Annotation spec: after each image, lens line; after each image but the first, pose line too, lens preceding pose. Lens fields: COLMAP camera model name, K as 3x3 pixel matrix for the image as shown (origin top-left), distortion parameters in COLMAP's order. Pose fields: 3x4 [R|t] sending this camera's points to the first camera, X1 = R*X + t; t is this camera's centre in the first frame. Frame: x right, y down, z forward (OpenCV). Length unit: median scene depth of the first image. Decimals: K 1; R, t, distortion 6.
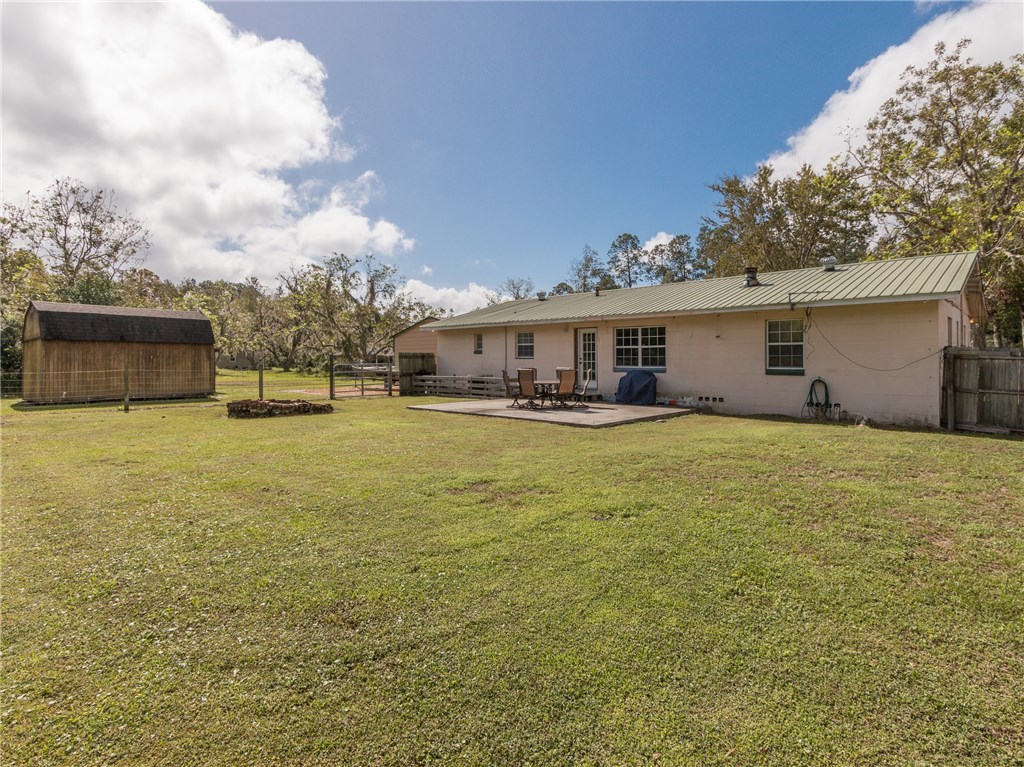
lens RADIAL K [[517.4, 0, 512.0], [0, 517.4, 383.5], [0, 0, 1]] dist [0.001423, 0.001006]
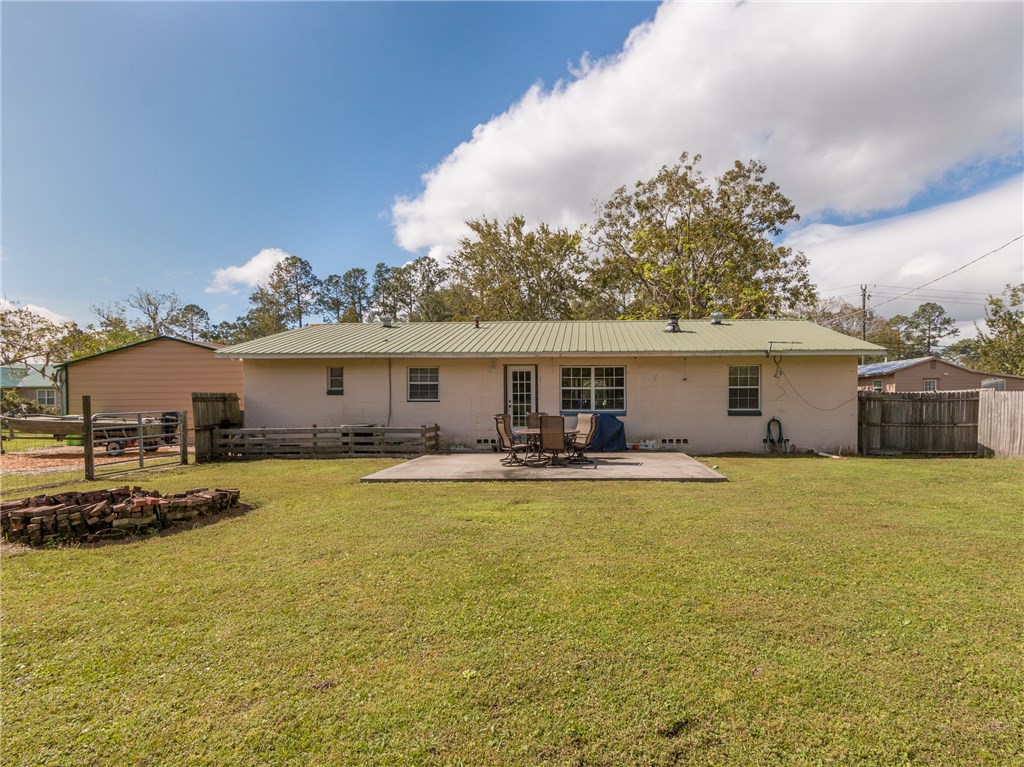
lens RADIAL K [[535.6, 0, 512.0], [0, 535.6, 420.6], [0, 0, 1]] dist [0.000196, 0.000084]
pose [[0.753278, -0.028692, 0.657076, -0.504579], [0.034135, 0.999407, 0.004508, -0.023485], [-0.656816, 0.019033, 0.753811, 0.397298]]
